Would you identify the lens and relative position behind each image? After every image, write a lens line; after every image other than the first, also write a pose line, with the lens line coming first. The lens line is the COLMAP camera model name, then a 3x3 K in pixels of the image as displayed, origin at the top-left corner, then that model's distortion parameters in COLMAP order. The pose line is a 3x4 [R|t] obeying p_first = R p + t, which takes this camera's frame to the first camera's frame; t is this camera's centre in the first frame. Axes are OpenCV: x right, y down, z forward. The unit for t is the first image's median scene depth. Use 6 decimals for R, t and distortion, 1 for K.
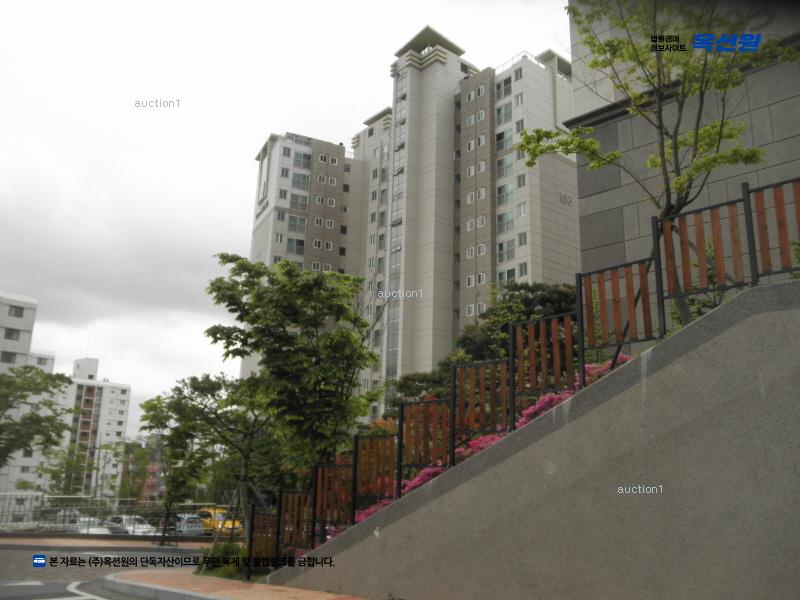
lens RADIAL K [[646.3, 0, 399.9], [0, 646.3, 300.2], [0, 0, 1]] dist [-0.069811, -0.006364]
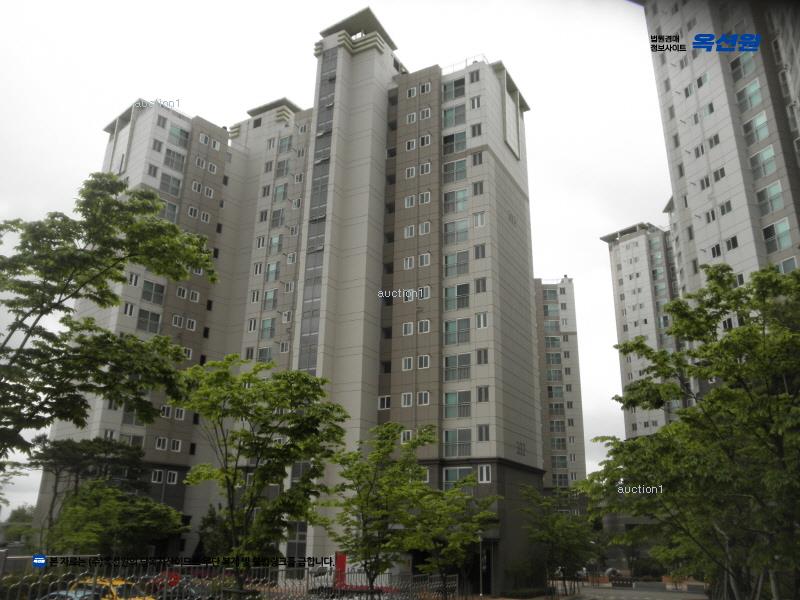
lens RADIAL K [[646.3, 0, 400.9], [0, 646.3, 299.2], [0, 0, 1]] dist [-0.069811, -0.006364]
pose [[0.930492, 0.112033, 0.348760, -0.172844], [-0.080559, 0.991359, -0.103524, 0.056899], [-0.357344, 0.068233, 0.931477, 0.184919]]
